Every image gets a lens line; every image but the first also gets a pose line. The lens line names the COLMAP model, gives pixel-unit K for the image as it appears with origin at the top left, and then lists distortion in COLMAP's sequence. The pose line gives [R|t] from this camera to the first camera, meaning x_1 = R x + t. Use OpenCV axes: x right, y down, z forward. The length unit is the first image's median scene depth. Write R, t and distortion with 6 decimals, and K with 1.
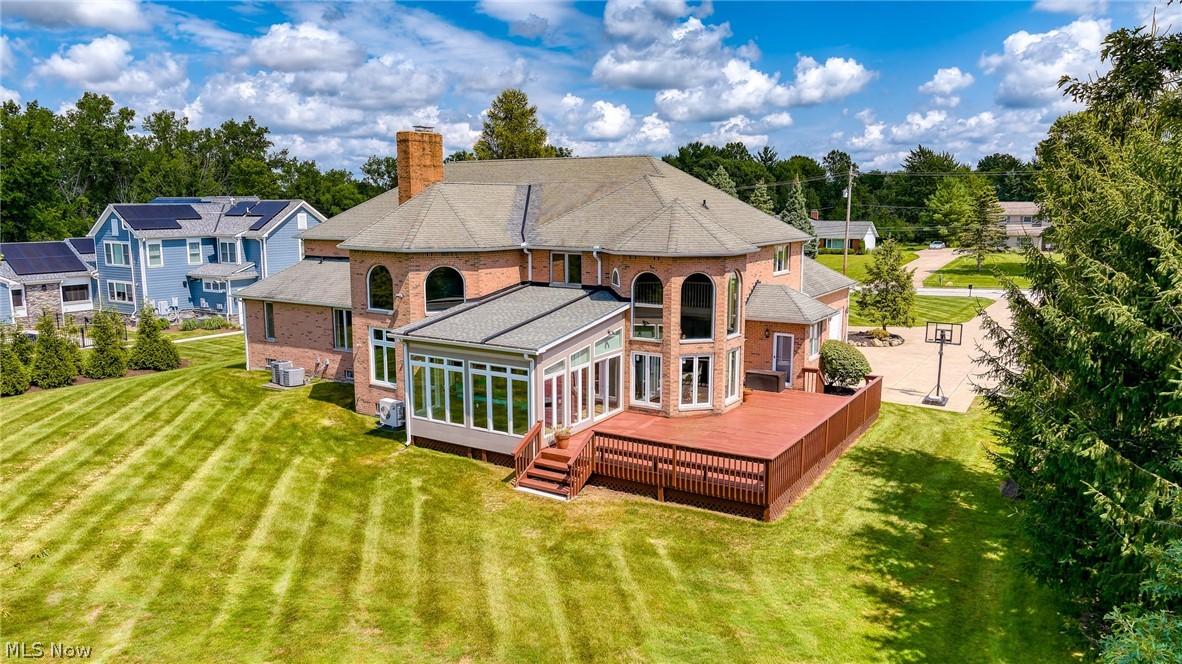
lens RADIAL K [[820.1, 0, 591.0], [0, 820.1, 332.0], [0, 0, 1]] dist [-0.000794, 0.001647]
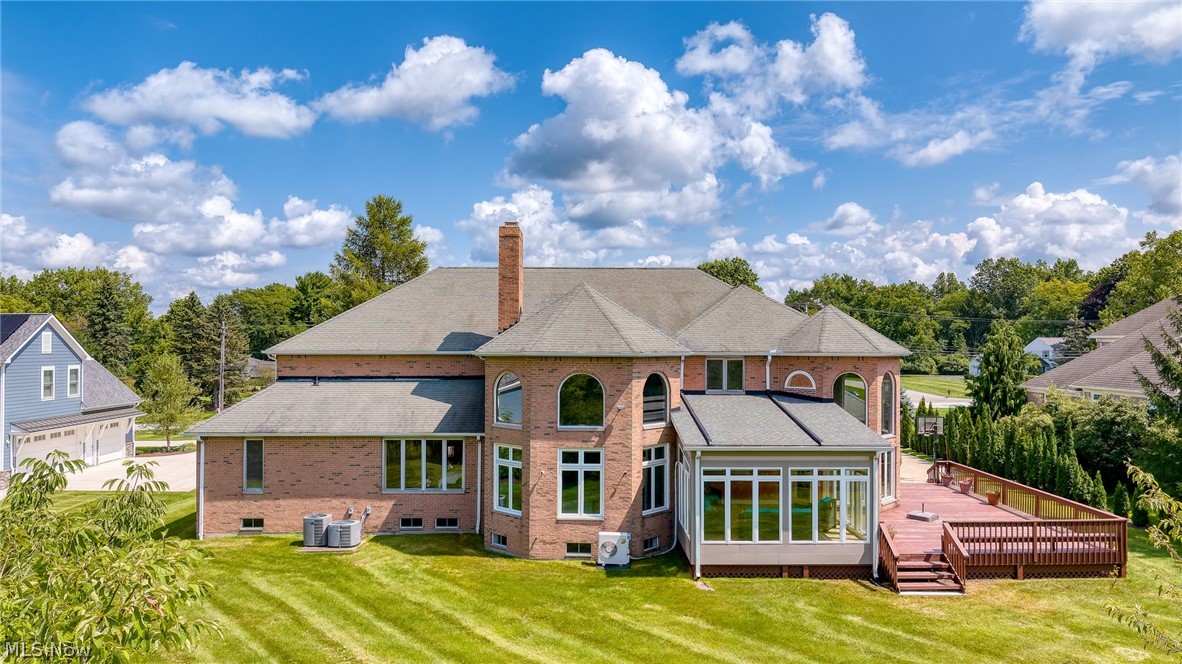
lens RADIAL K [[833.8, 0, 591.0], [0, 833.8, 332.0], [0, 0, 1]] dist [-0.003374, -0.002292]
pose [[0.836615, 0.010154, 0.547698, -0.737187], [0.082184, 0.986185, -0.143820, 0.001159], [-0.541592, 0.165334, 0.824223, 0.280391]]
